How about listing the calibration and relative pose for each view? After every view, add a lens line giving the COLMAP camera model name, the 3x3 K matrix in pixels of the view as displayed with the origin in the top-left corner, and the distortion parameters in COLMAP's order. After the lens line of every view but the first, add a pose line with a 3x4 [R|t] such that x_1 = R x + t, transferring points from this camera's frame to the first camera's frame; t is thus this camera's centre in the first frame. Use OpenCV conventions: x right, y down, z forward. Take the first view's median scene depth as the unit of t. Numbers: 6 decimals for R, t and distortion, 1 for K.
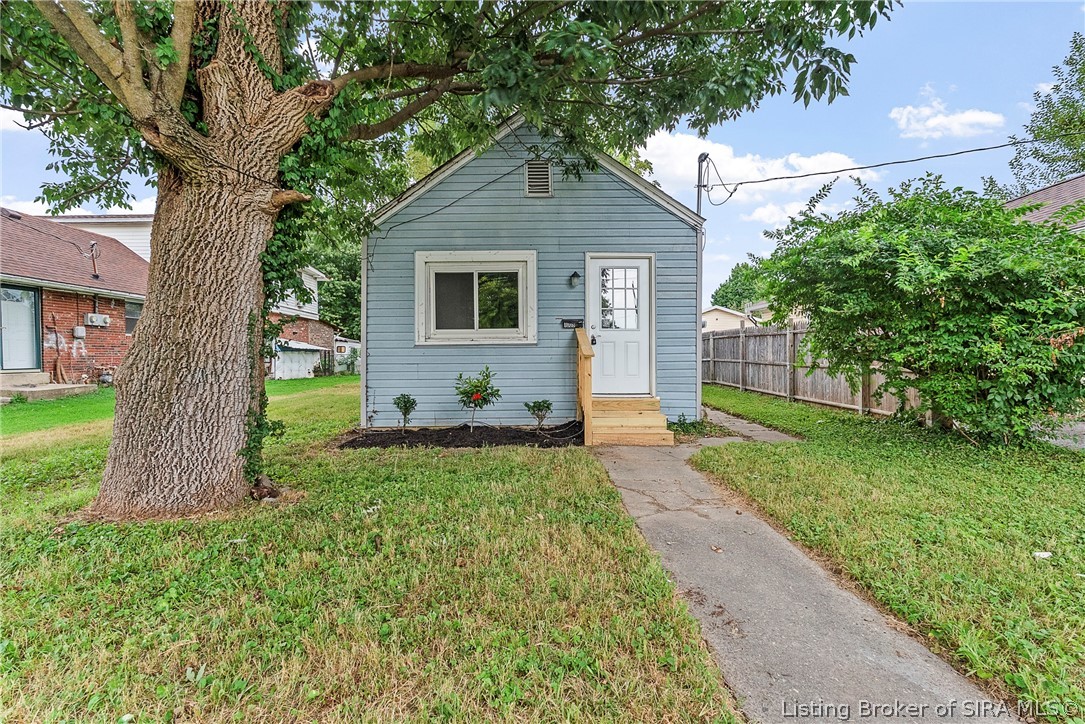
lens RADIAL K [[493.5, 0, 546.1], [0, 493.5, 357.1], [0, 0, 1]] dist [-0.001494, -0.000272]
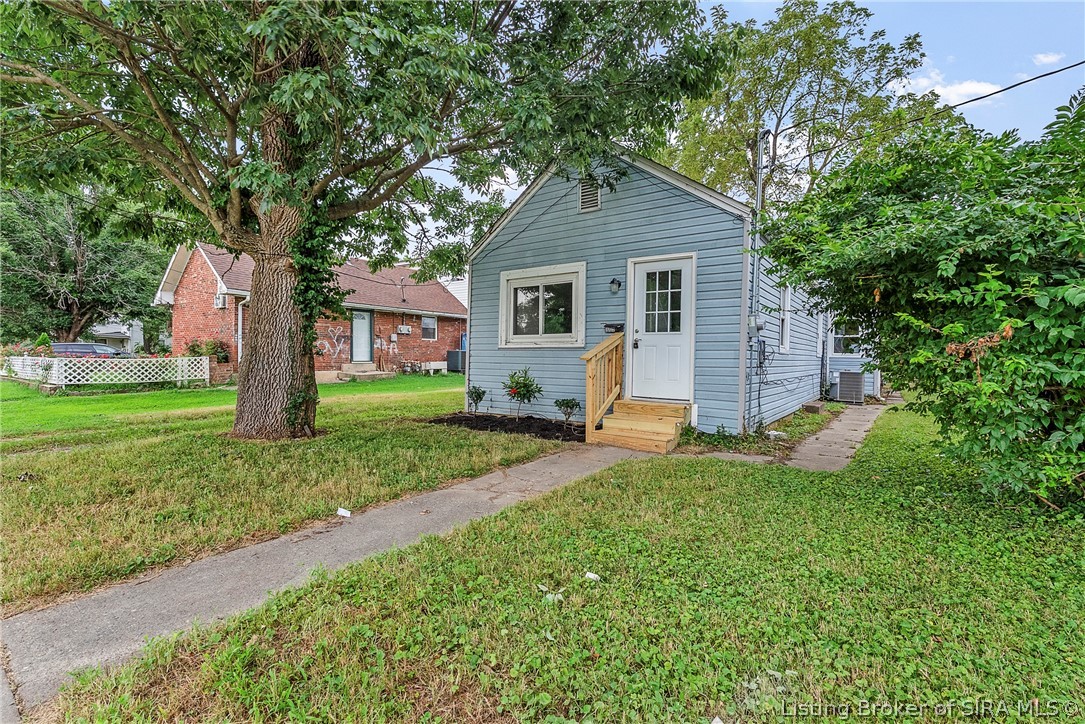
lens RADIAL K [[498.4, 0, 541.7], [0, 498.4, 355.4], [0, 0, 1]] dist [-0.000449, -0.000065]
pose [[0.802660, 0.014568, -0.596259, 0.558955], [-0.018706, 0.999825, -0.000752, -0.006586], [0.596144, 0.011757, 0.802792, 0.064187]]
